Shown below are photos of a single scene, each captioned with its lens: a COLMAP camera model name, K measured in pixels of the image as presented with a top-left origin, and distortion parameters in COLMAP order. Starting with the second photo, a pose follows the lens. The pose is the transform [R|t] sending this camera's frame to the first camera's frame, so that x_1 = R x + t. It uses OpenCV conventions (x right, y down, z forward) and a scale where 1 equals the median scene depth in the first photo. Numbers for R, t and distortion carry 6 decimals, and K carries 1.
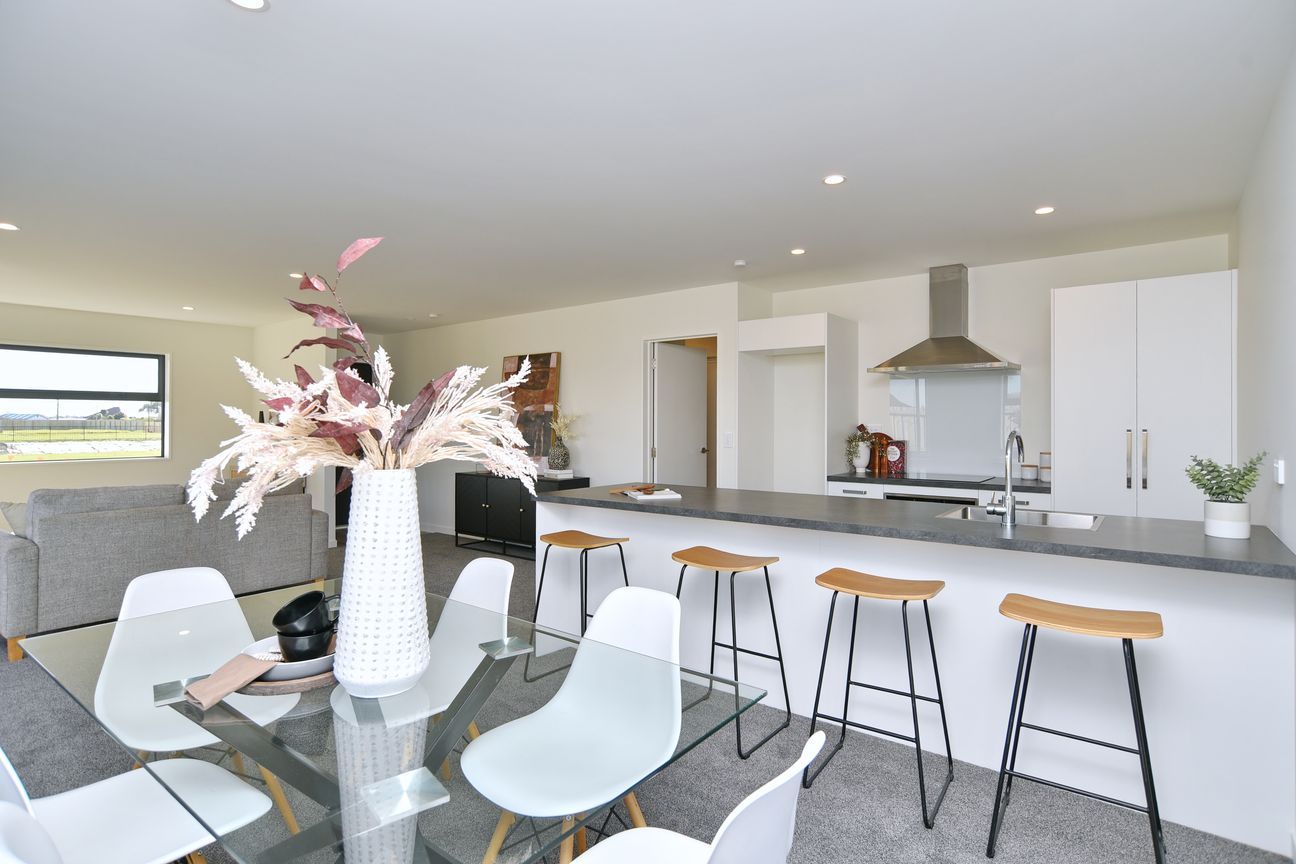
lens RADIAL K [[638.5, 0, 648.0], [0, 638.5, 432.0], [0, 0, 1]] dist [0.000236, 0.000149]
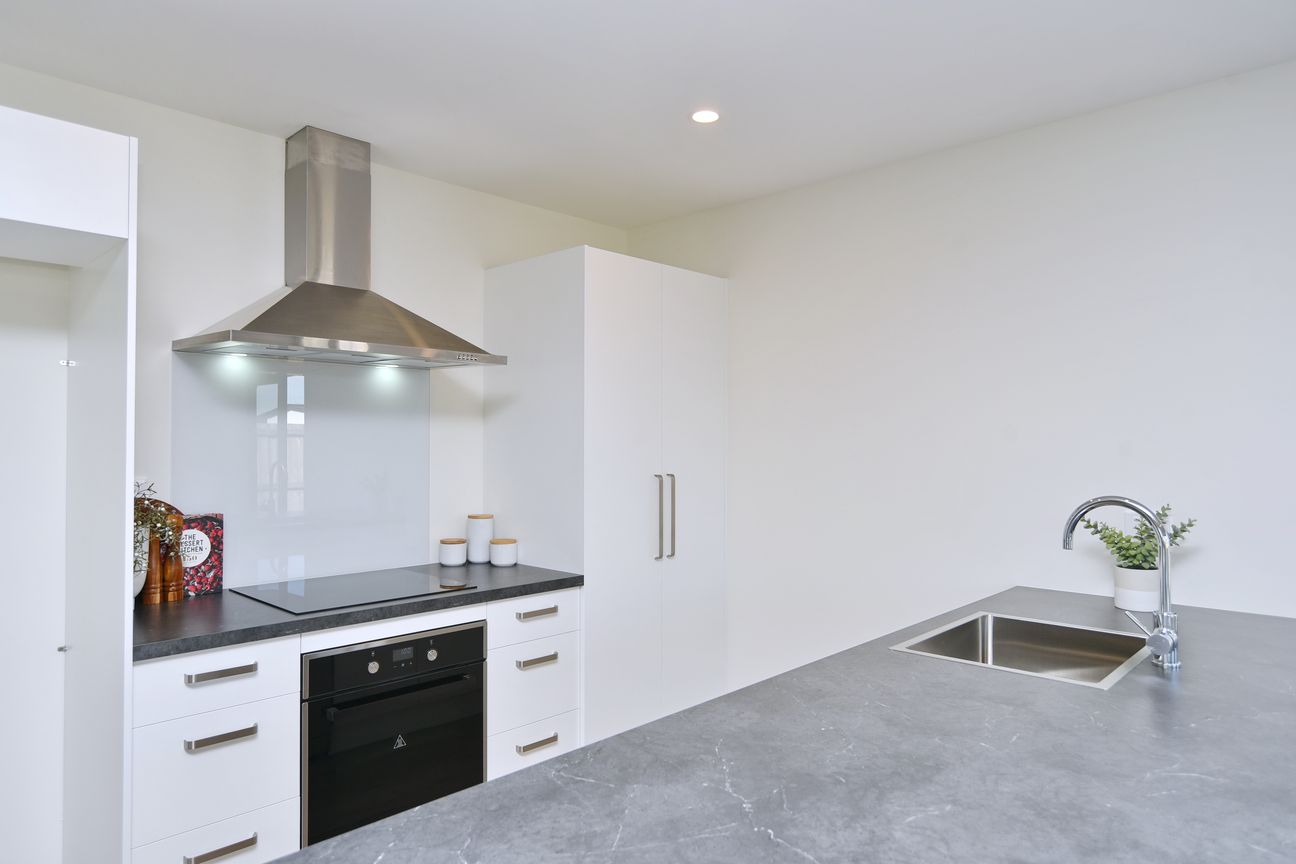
lens RADIAL K [[807.1, 0, 648.0], [0, 807.1, 432.0], [0, 0, 1]] dist [0.021100, 0.000883]
pose [[0.116222, 0.019350, 0.993035, -0.098046], [0.018437, 0.999596, -0.021636, -0.024502], [-0.993052, 0.020823, 0.115818, 0.694123]]
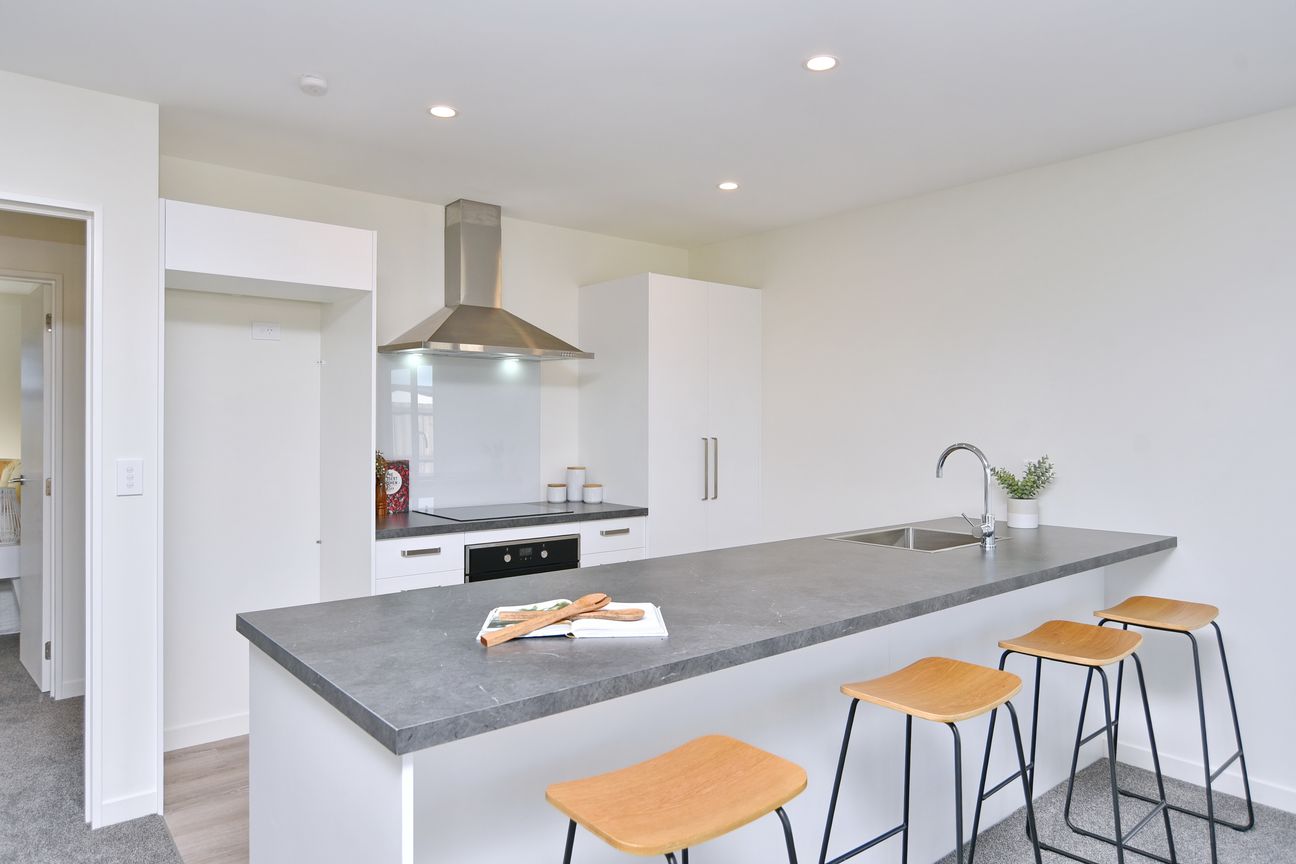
lens RADIAL K [[807.1, 0, 648.0], [0, 807.1, 432.0], [0, 0, 1]] dist [0.021100, 0.000883]
pose [[0.233068, -0.004225, 0.972451, -0.335580], [0.015763, 0.999876, 0.000566, -0.011536], [-0.972333, 0.015197, 0.233106, 0.612144]]
